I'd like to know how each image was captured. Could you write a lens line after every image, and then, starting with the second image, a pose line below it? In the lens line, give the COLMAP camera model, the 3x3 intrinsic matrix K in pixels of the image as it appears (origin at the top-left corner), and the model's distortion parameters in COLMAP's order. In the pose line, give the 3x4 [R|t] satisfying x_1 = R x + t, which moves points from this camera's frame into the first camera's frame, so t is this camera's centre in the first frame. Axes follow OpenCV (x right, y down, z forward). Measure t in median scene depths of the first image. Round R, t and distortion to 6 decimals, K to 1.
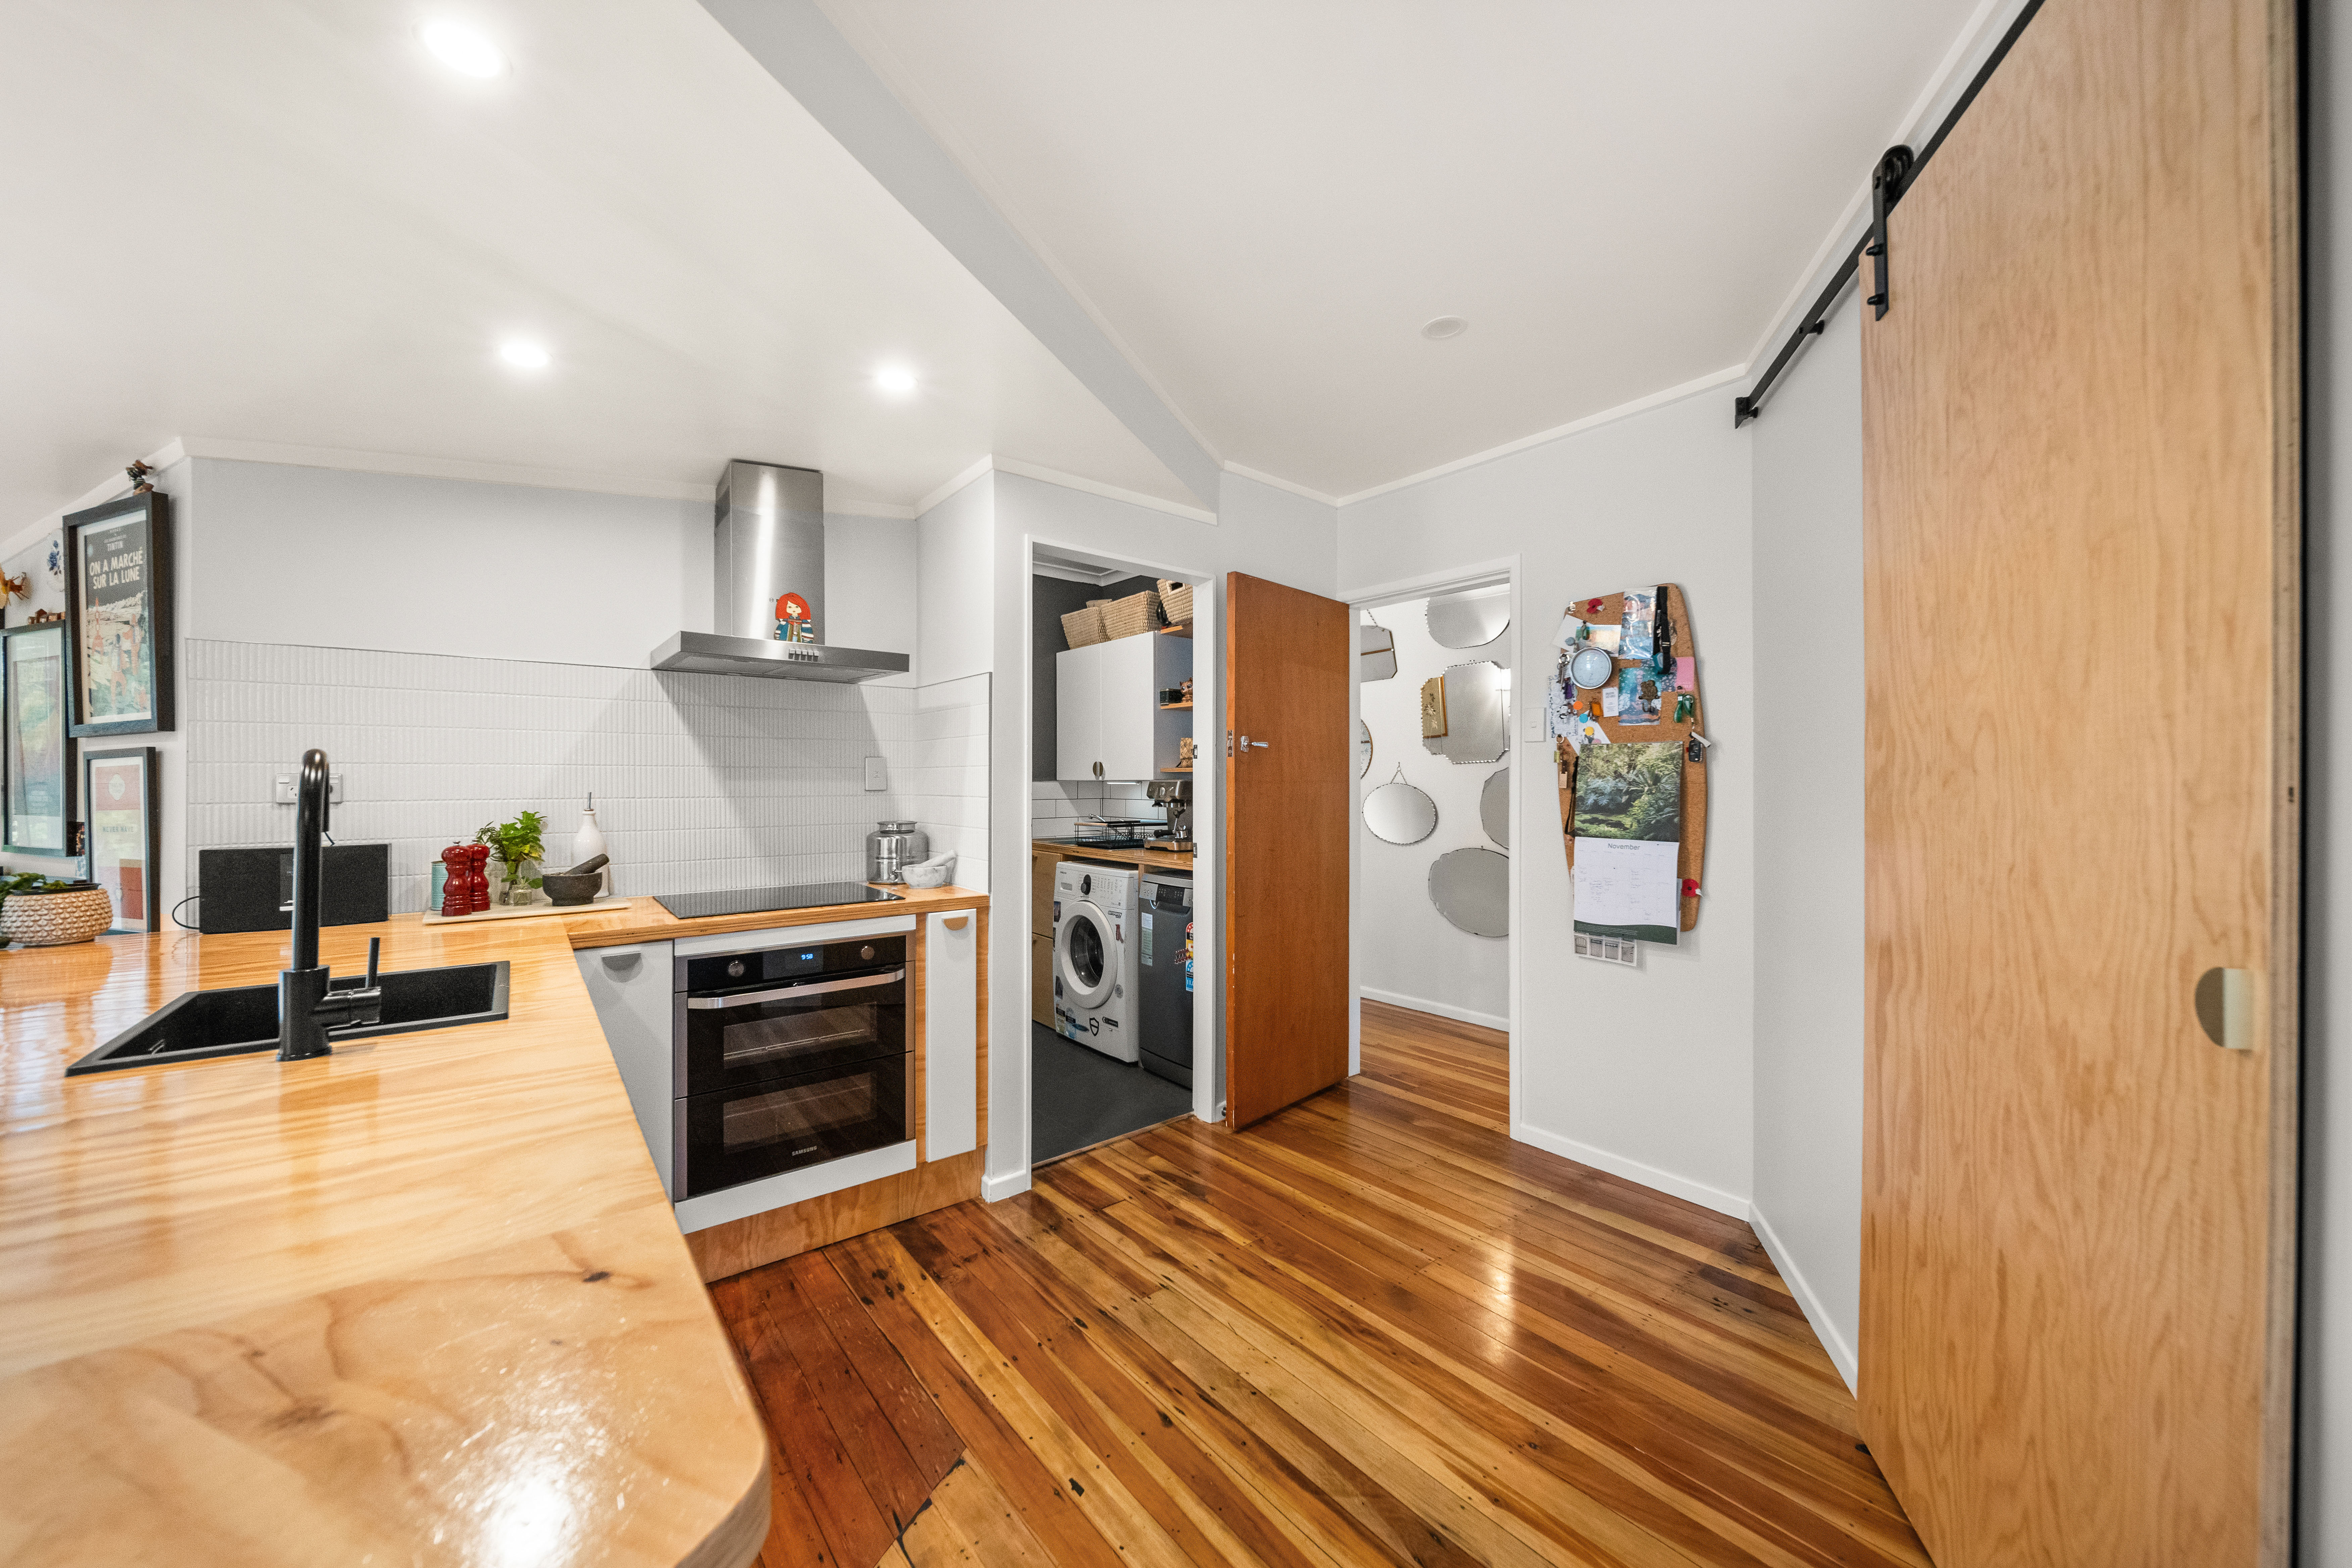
lens RADIAL K [[844.2, 0, 1176.0], [0, 844.2, 784.0], [0, 0, 1]] dist [0.000525, 0.000055]
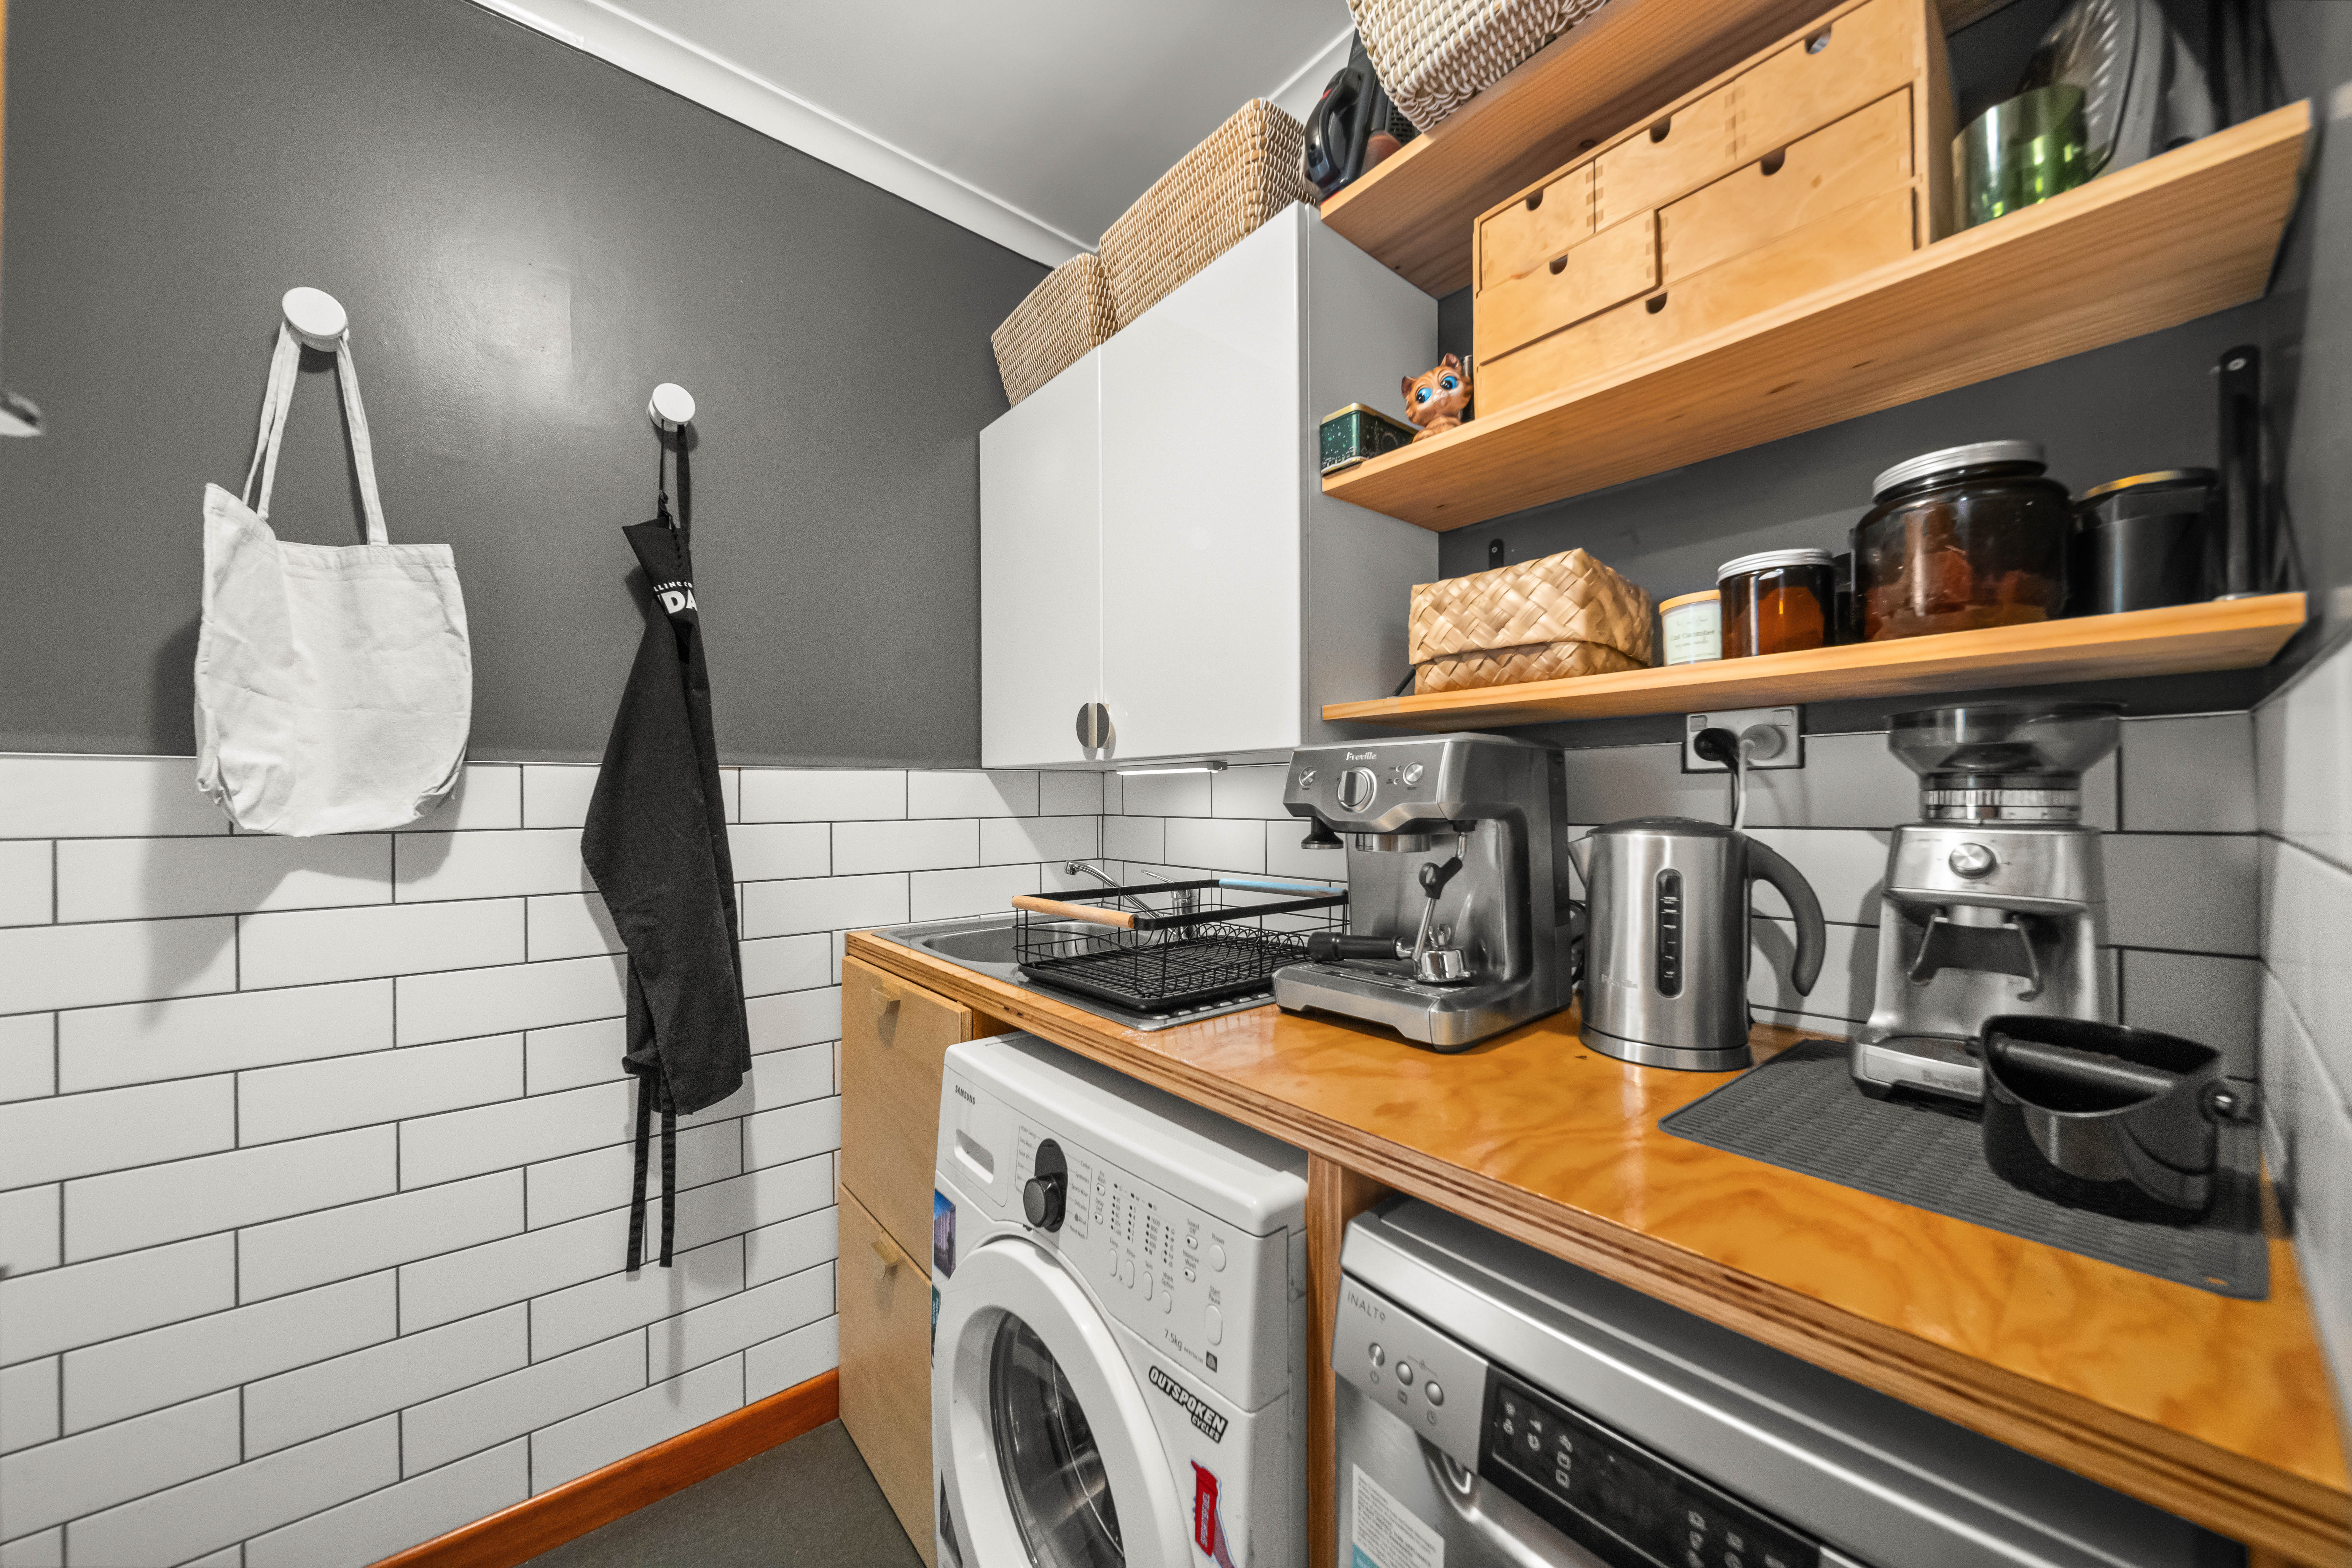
lens RADIAL K [[844.2, 0, 1176.0], [0, 844.2, 784.0], [0, 0, 1]] dist [0.000525, 0.000055]
pose [[0.999828, -0.003700, 0.018194, -0.100169], [0.003884, 0.999942, -0.010048, 0.012596], [-0.018156, 0.010117, 0.999784, 1.025805]]
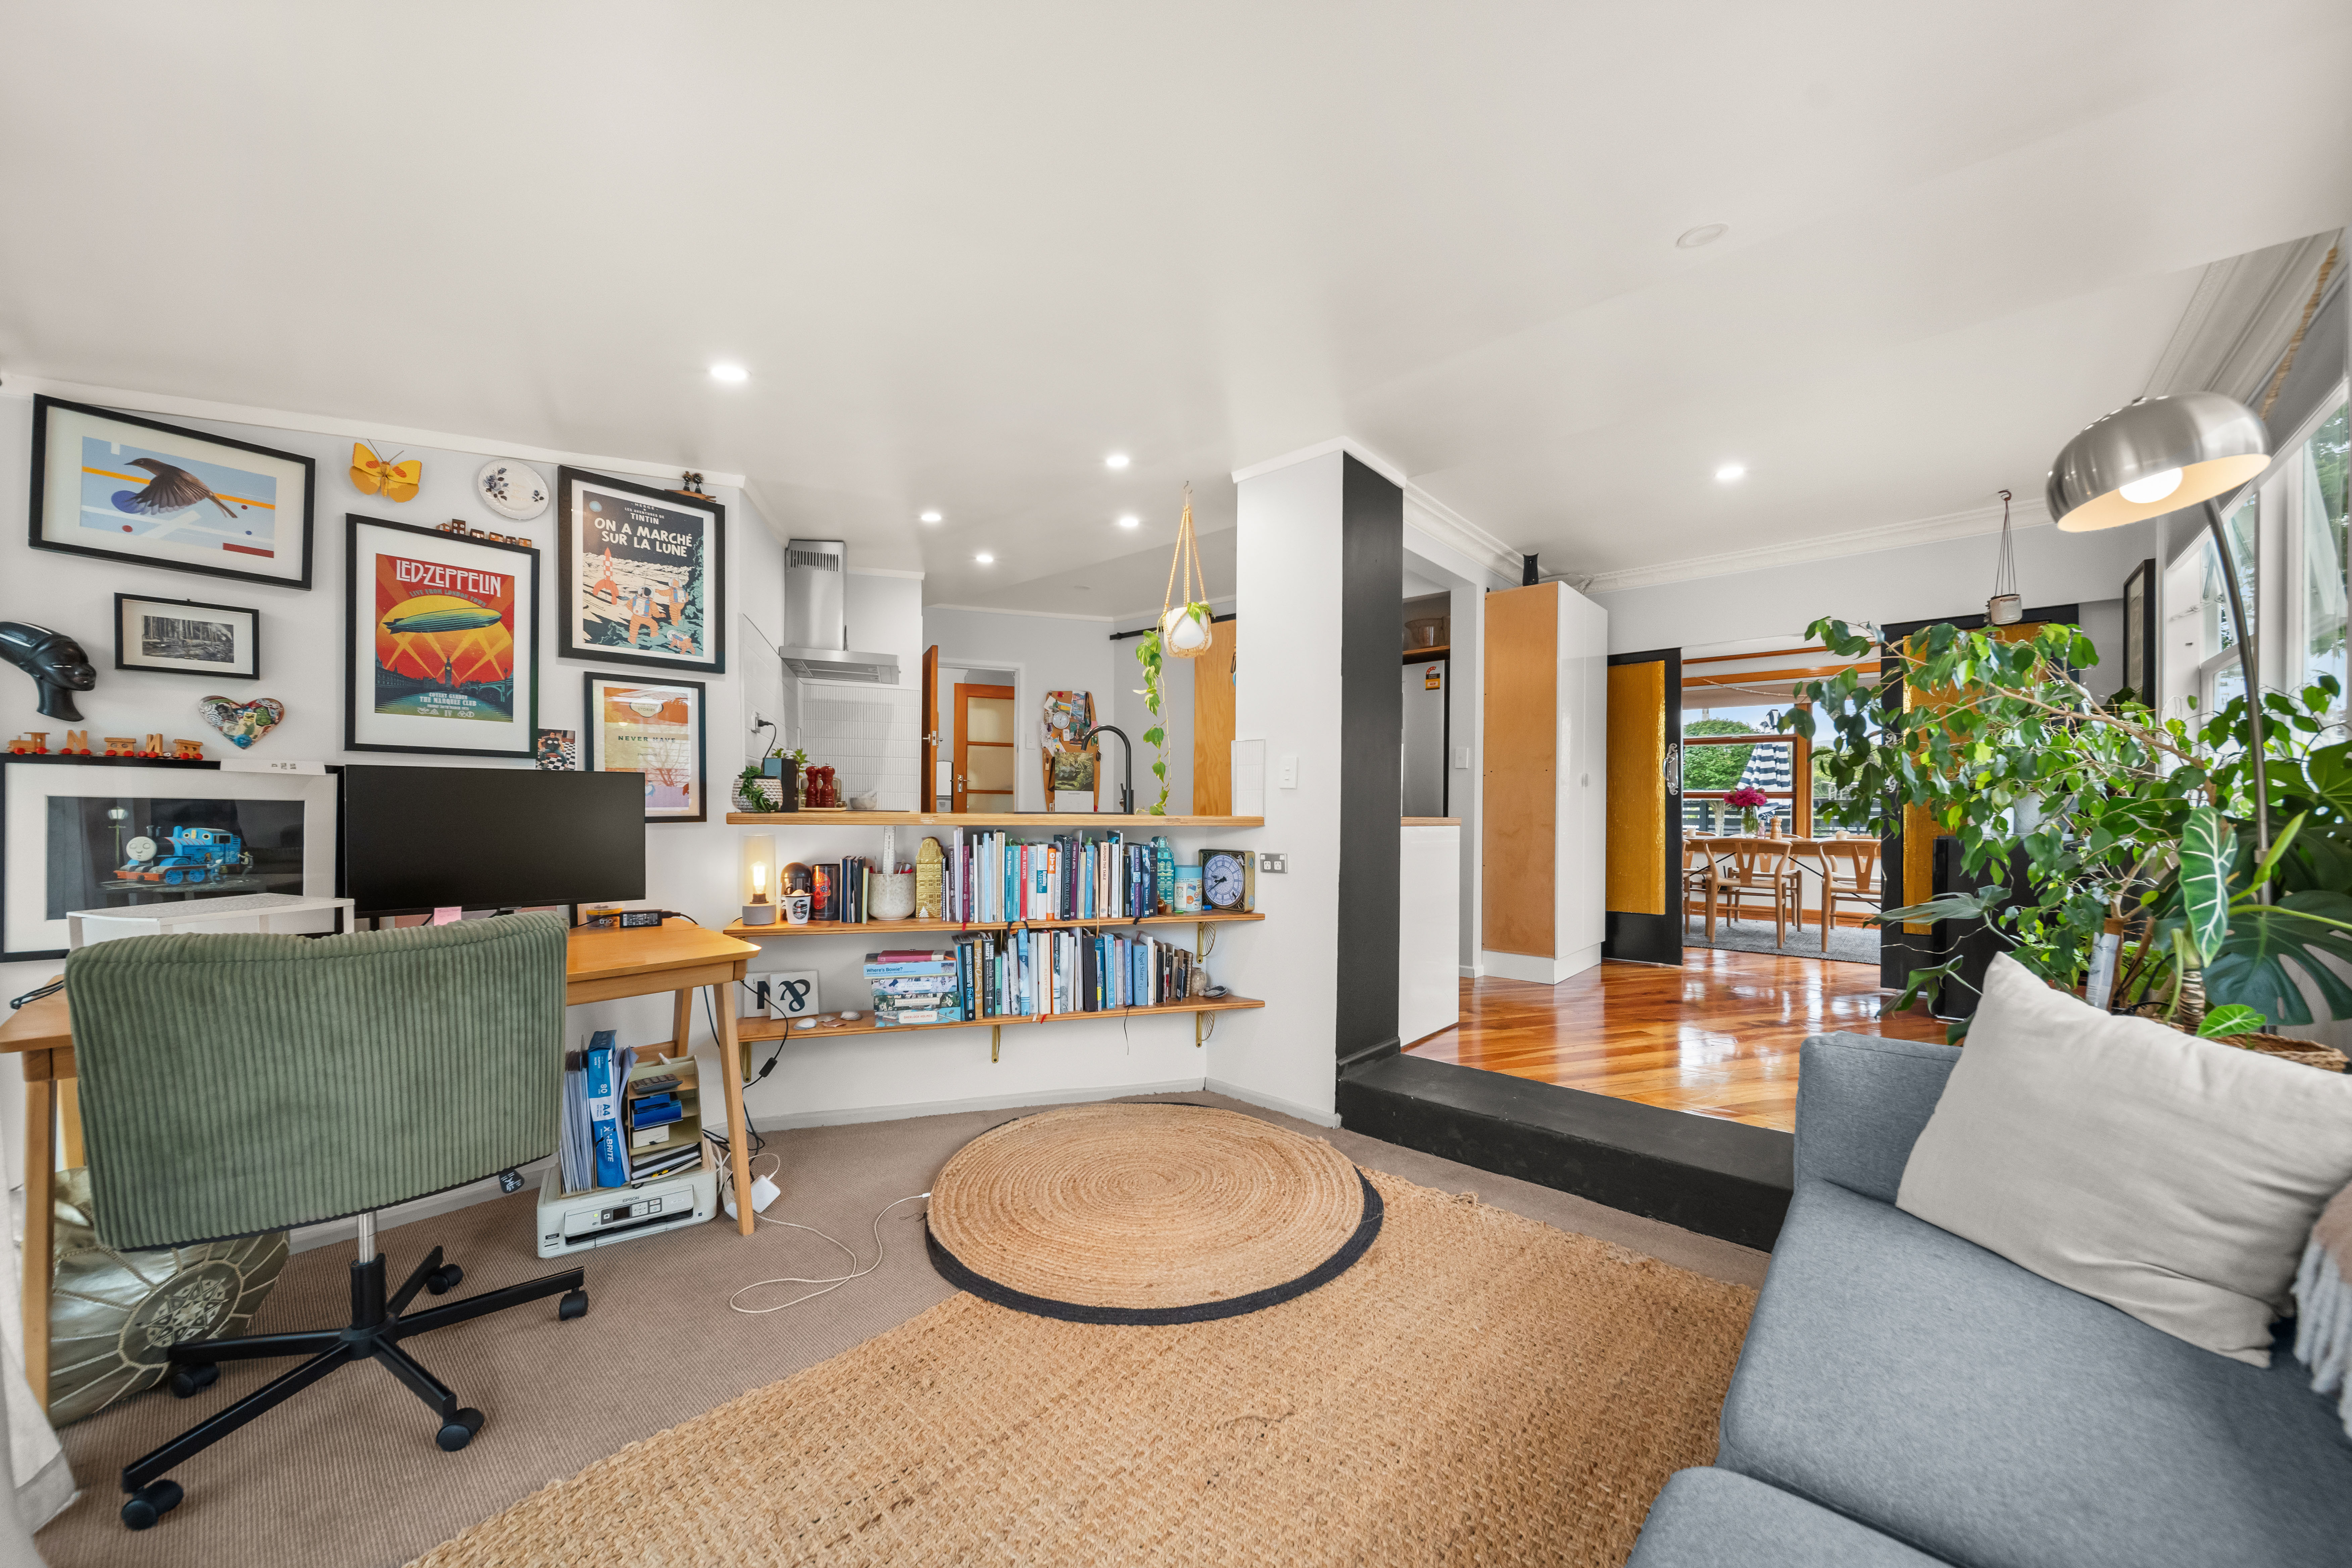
lens RADIAL K [[869.5, 0, 1179.9], [0, 869.5, 813.2], [0, 0, 1]] dist [0.000311, 0.000003]
pose [[0.342518, 0.001232, 0.939511, -1.620443], [-0.005910, 0.999982, 0.000843, 0.116654], [-0.939493, -0.005841, 0.342519, -0.160999]]
